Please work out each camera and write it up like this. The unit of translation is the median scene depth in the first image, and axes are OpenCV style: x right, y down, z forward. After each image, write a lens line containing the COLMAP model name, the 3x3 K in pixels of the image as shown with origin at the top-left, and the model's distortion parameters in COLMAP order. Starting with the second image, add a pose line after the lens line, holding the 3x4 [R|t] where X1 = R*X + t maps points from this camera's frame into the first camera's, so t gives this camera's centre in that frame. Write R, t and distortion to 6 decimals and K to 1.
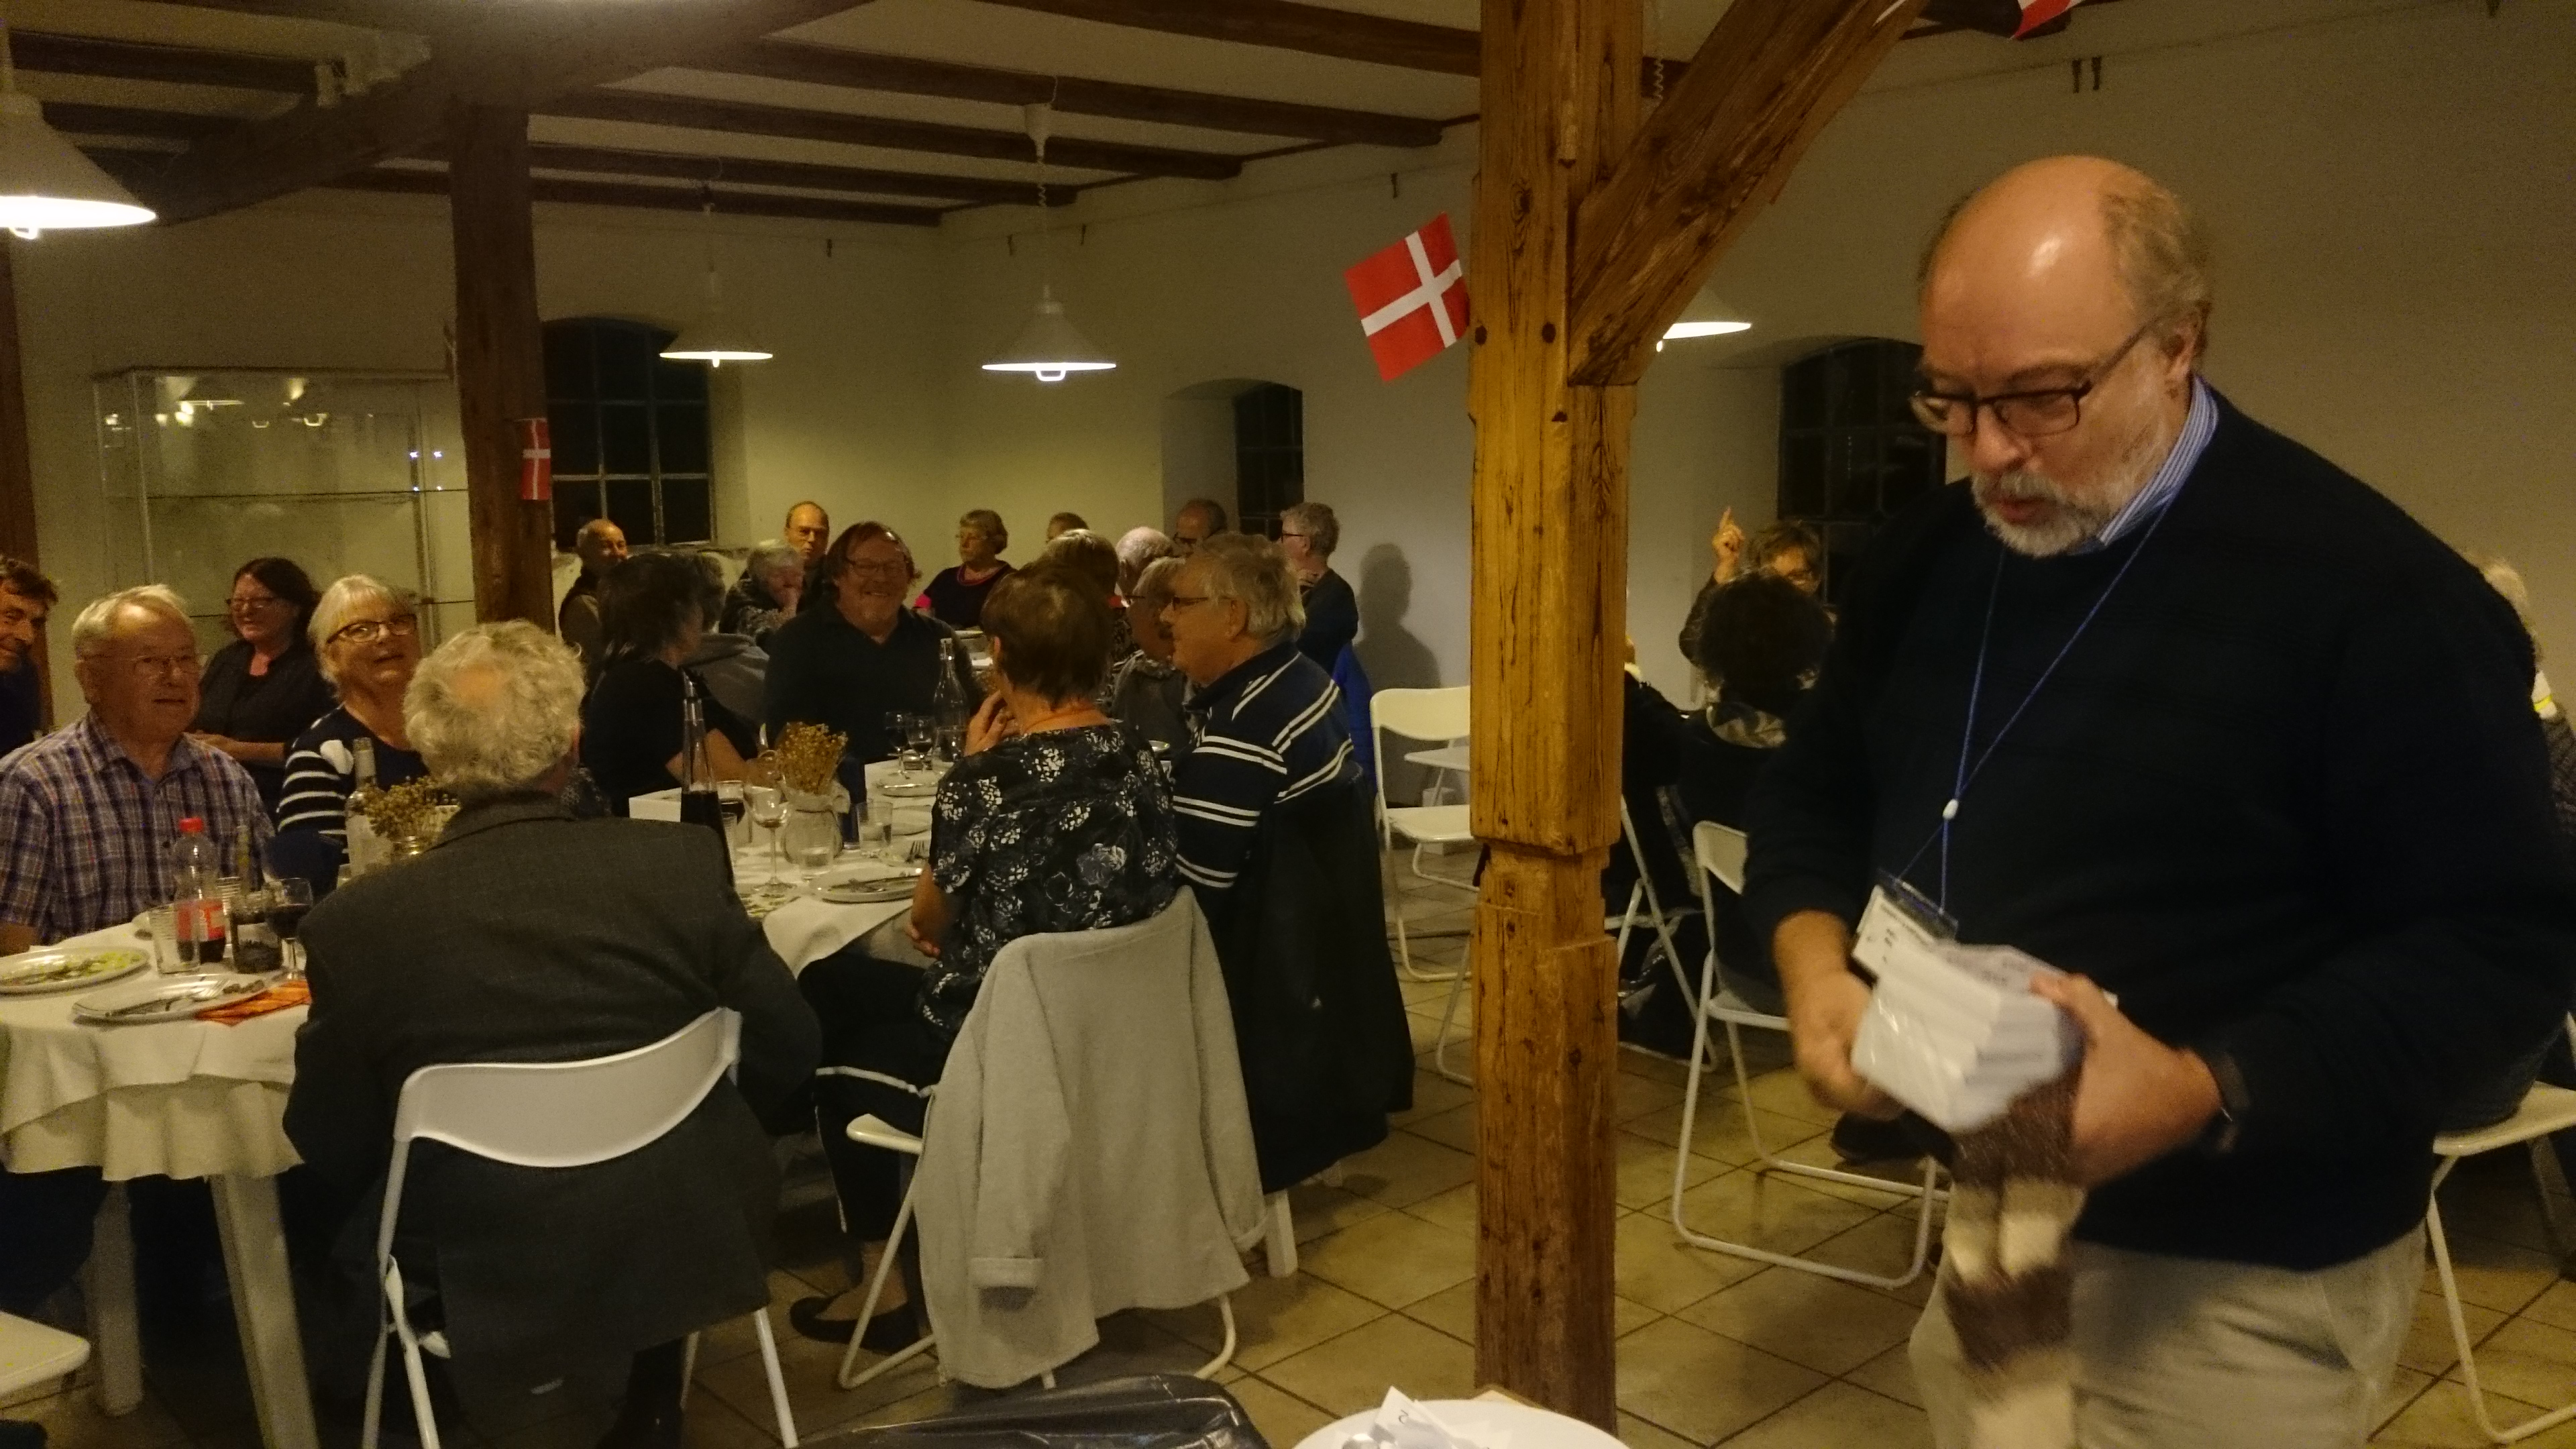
lens RADIAL K [[2093.0, 0, 1288.0], [0, 2093.0, 724.5], [0, 0, 1]] dist [0.004828, 0.001905]
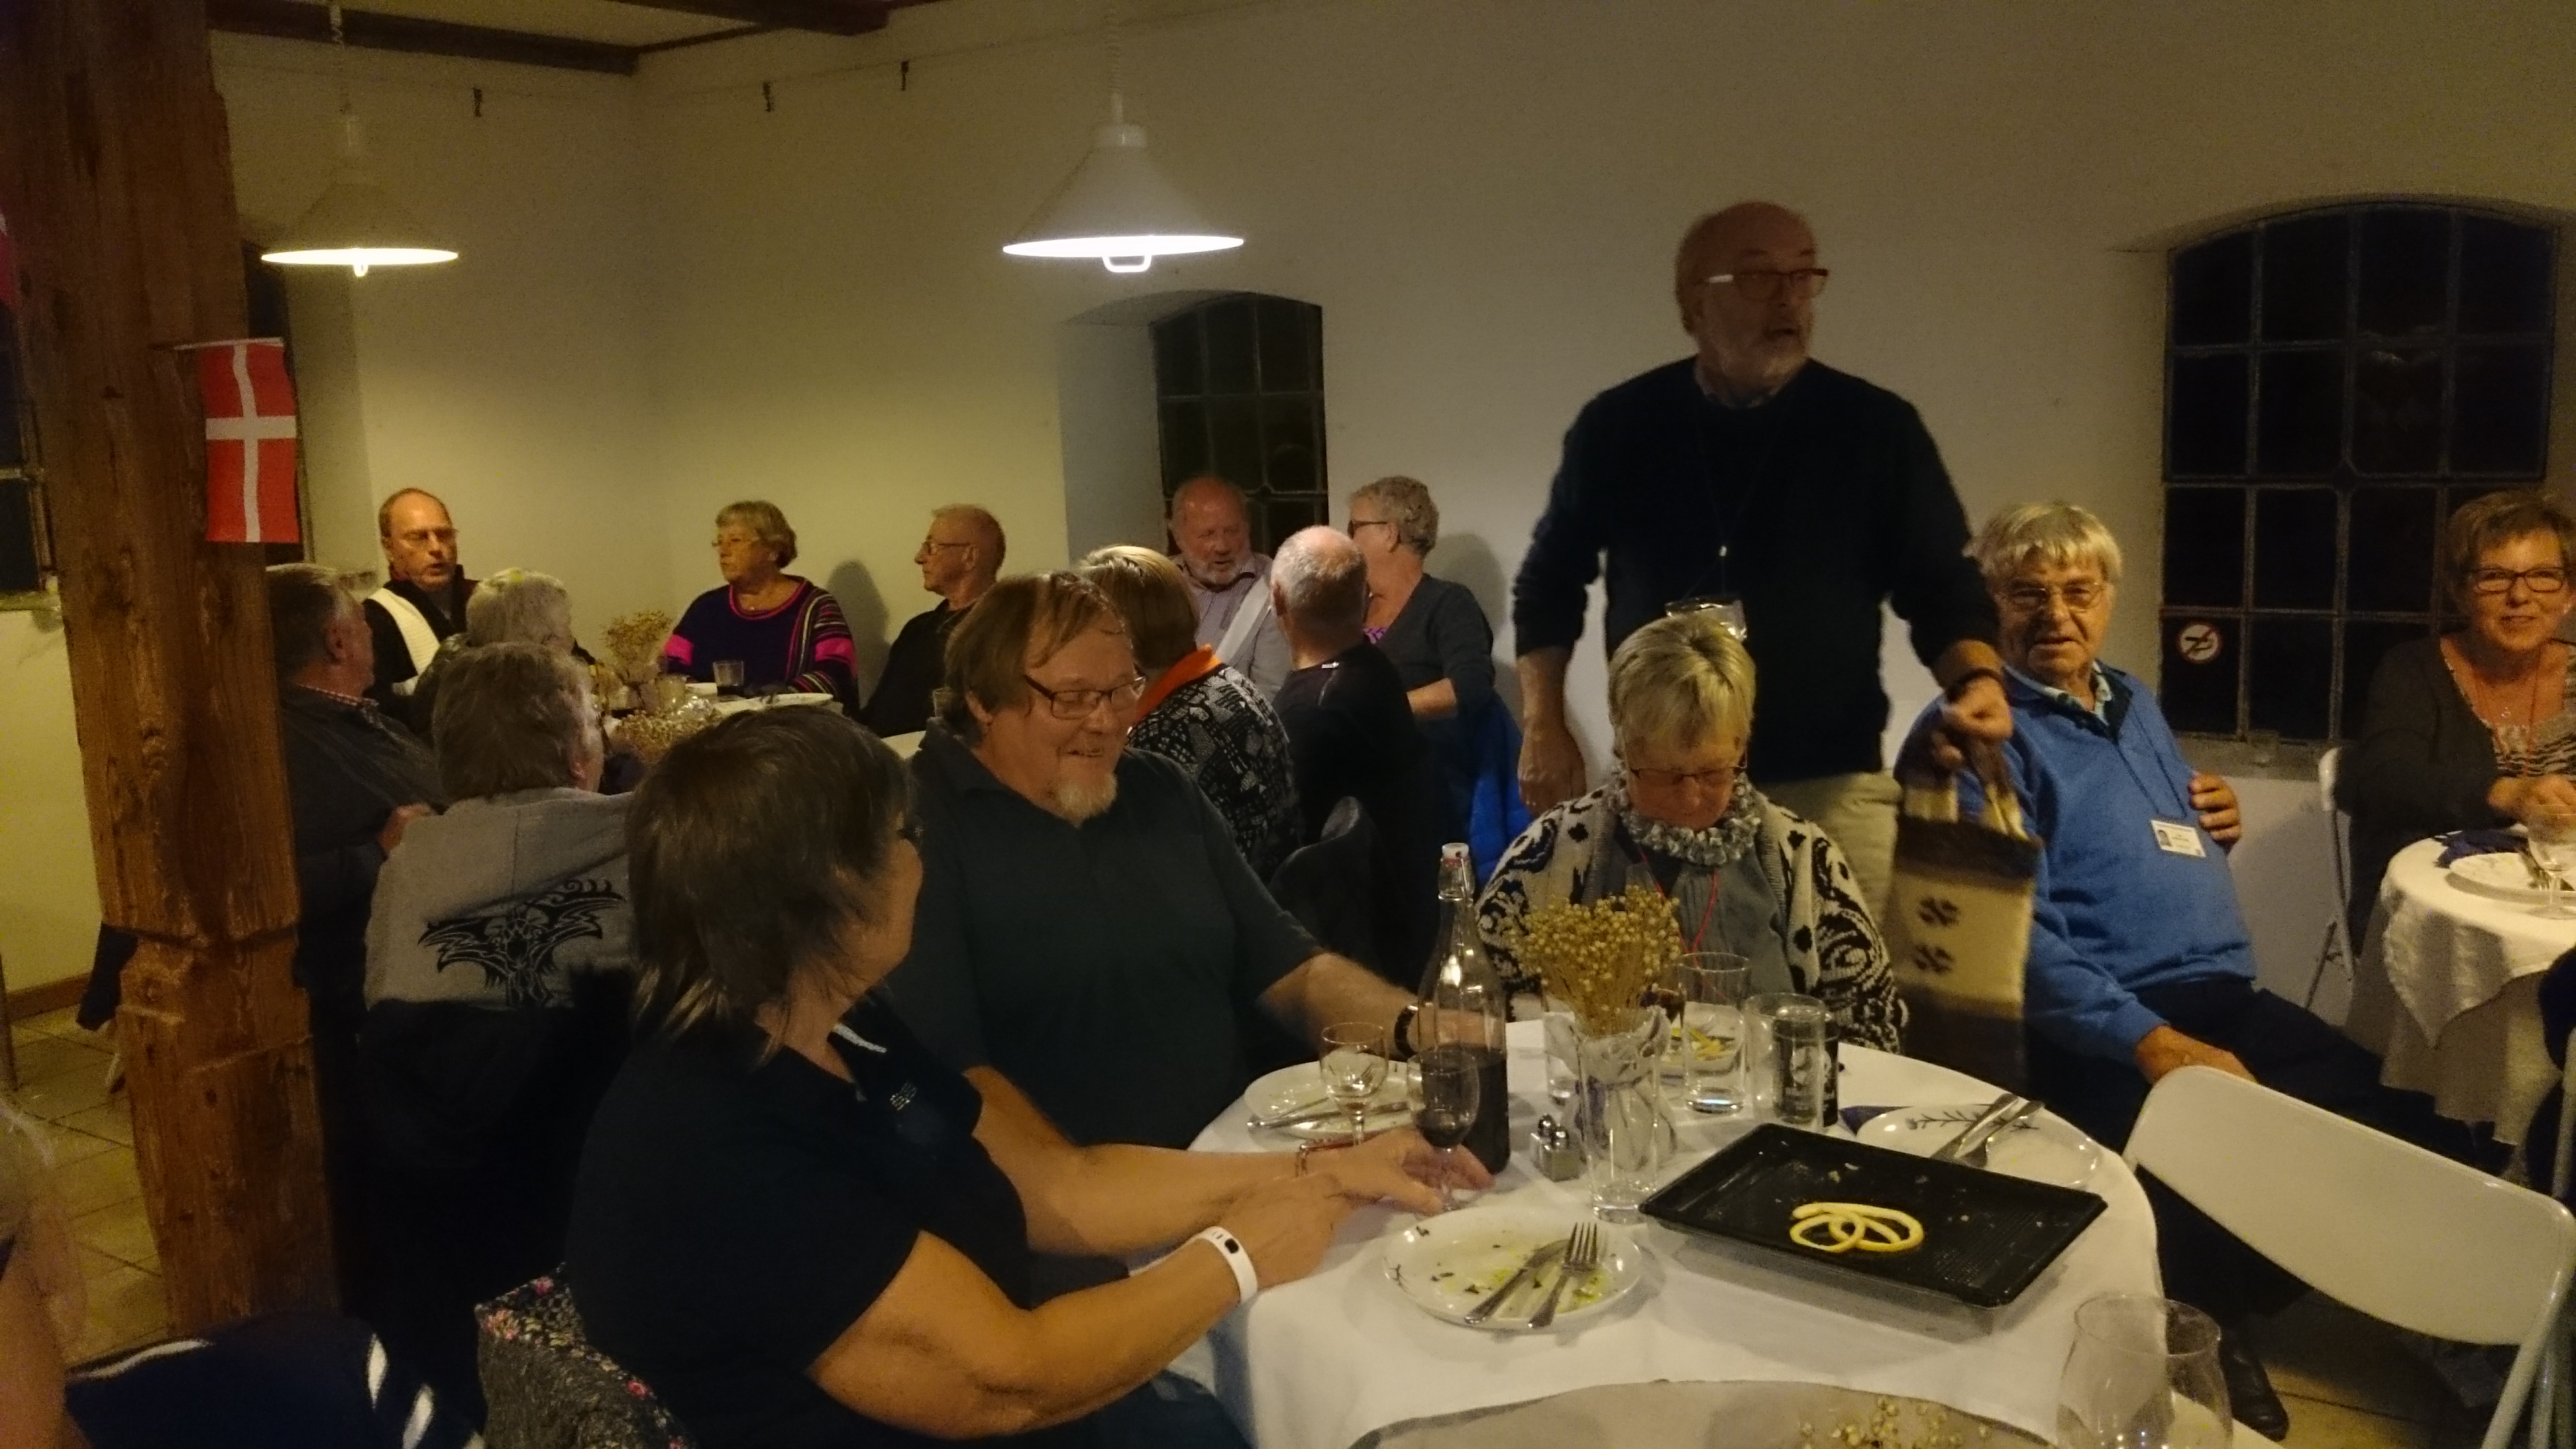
lens RADIAL K [[2205.6, 0, 1291.8], [0, 2205.6, 797.1], [0, 0, 1]] dist [0.009172, 0.005941]
pose [[0.976607, -0.059333, 0.206684, -0.155771], [0.049830, 0.997460, 0.050893, -0.042825], [-0.209179, -0.039403, 0.977083, 0.330058]]
